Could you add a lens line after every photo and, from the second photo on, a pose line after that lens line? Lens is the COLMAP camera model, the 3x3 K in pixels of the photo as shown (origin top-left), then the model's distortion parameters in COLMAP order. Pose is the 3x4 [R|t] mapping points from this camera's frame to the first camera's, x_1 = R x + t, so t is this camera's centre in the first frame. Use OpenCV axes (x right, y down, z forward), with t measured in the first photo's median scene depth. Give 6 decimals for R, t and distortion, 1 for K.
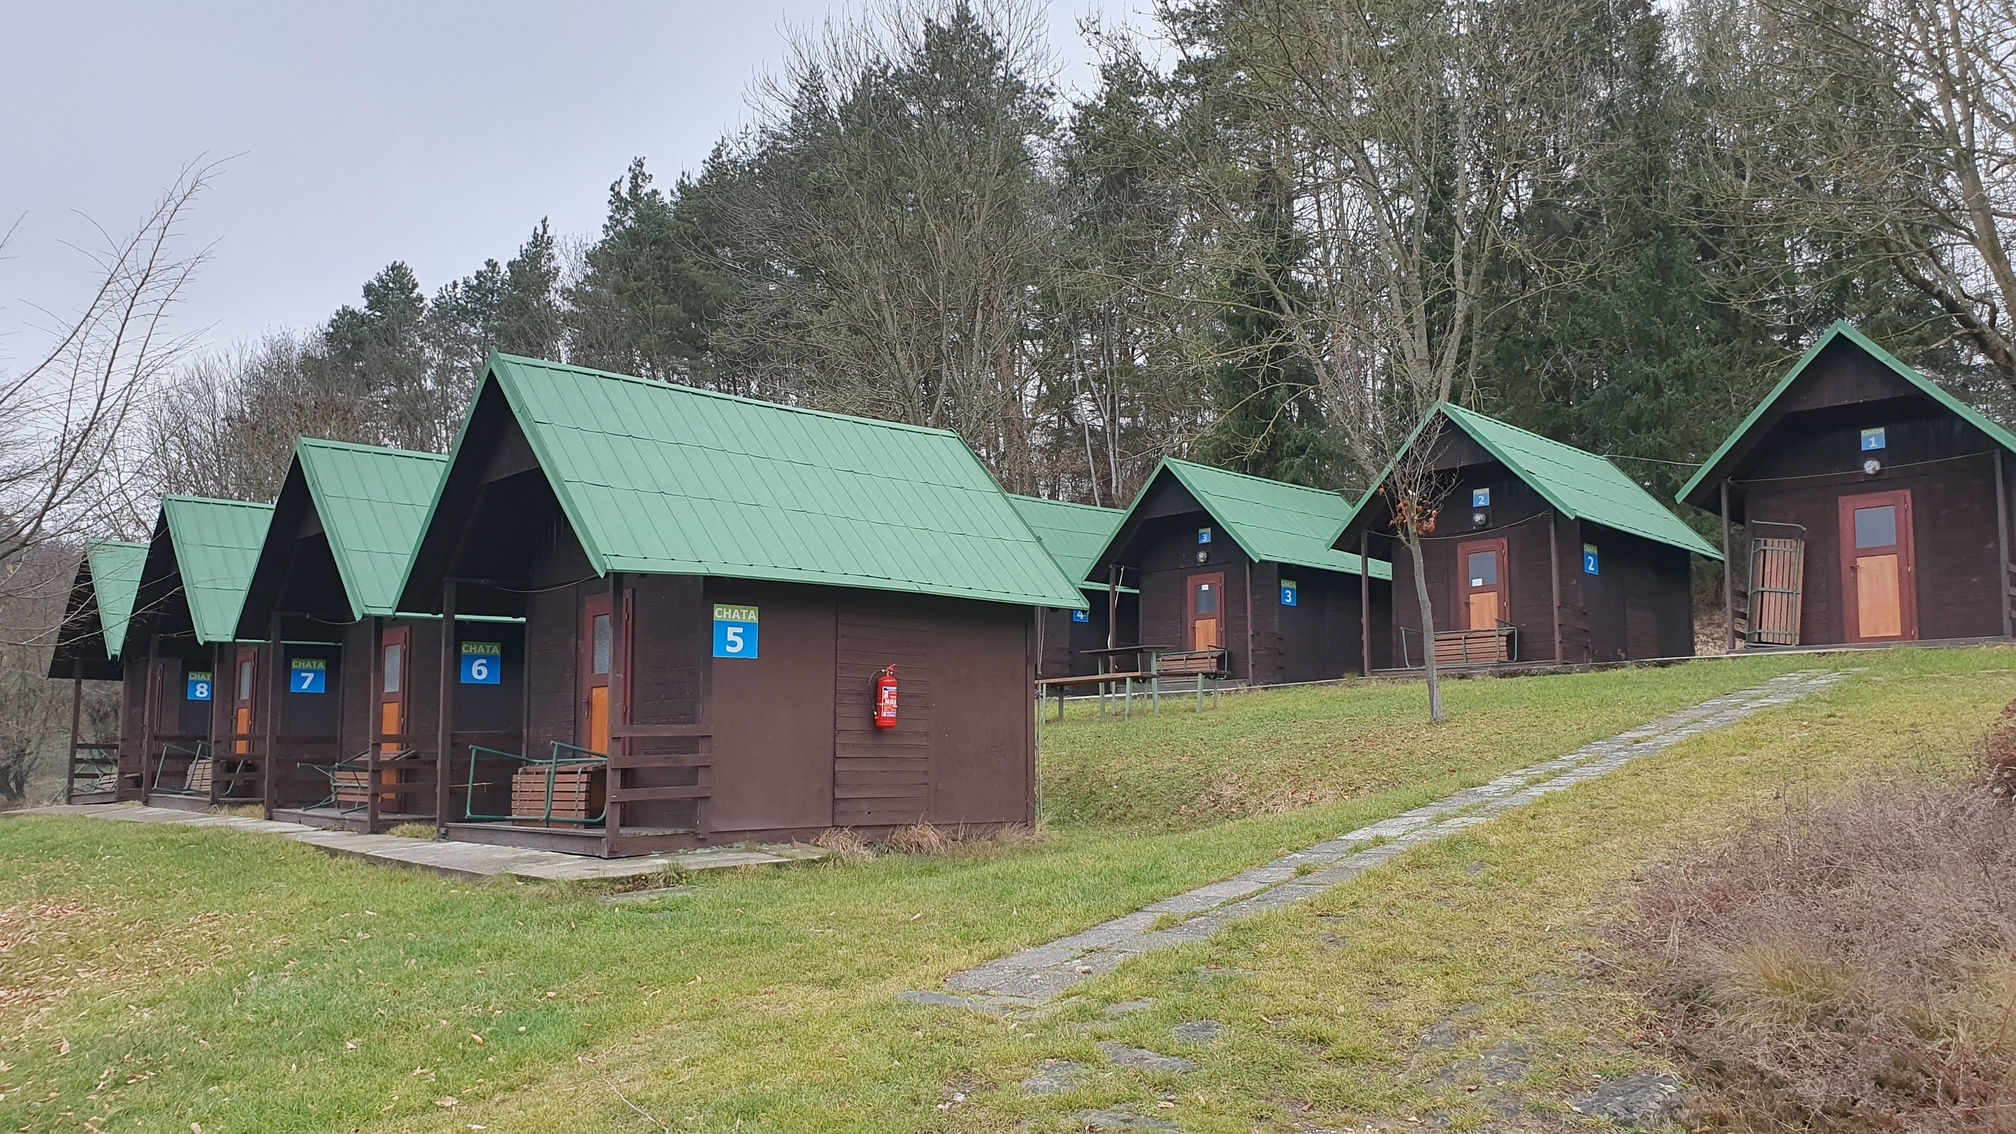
lens RADIAL K [[1559.9, 0, 960.6], [0, 1559.9, 567.5], [0, 0, 1]] dist [0.020629, 0.004434]
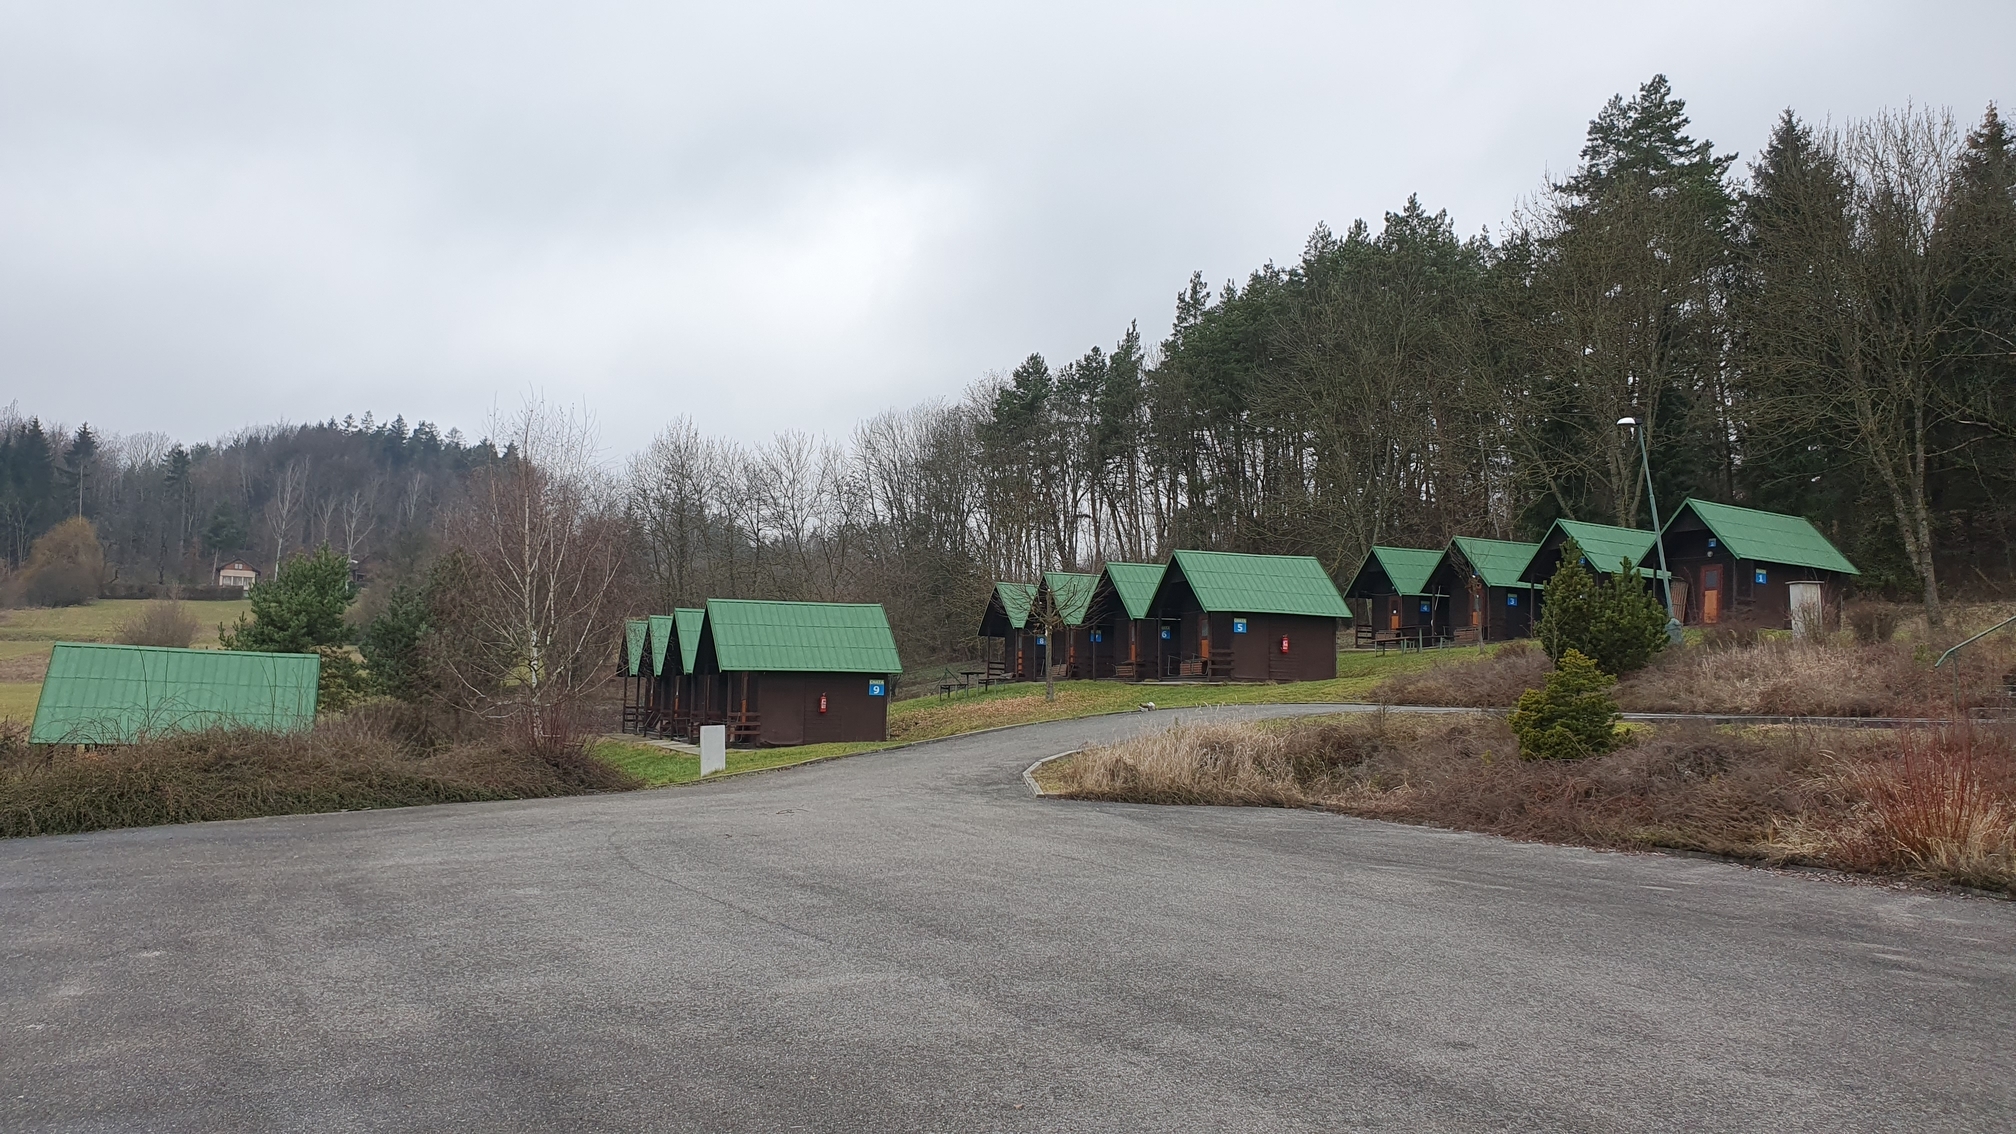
lens RADIAL K [[1559.9, 0, 960.6], [0, 1559.9, 567.5], [0, 0, 1]] dist [0.020629, 0.004434]
pose [[0.938820, -0.011581, -0.344212, 0.226481], [0.019629, 0.999609, 0.019905, -0.080894], [0.343847, -0.025444, 0.938681, -1.205059]]
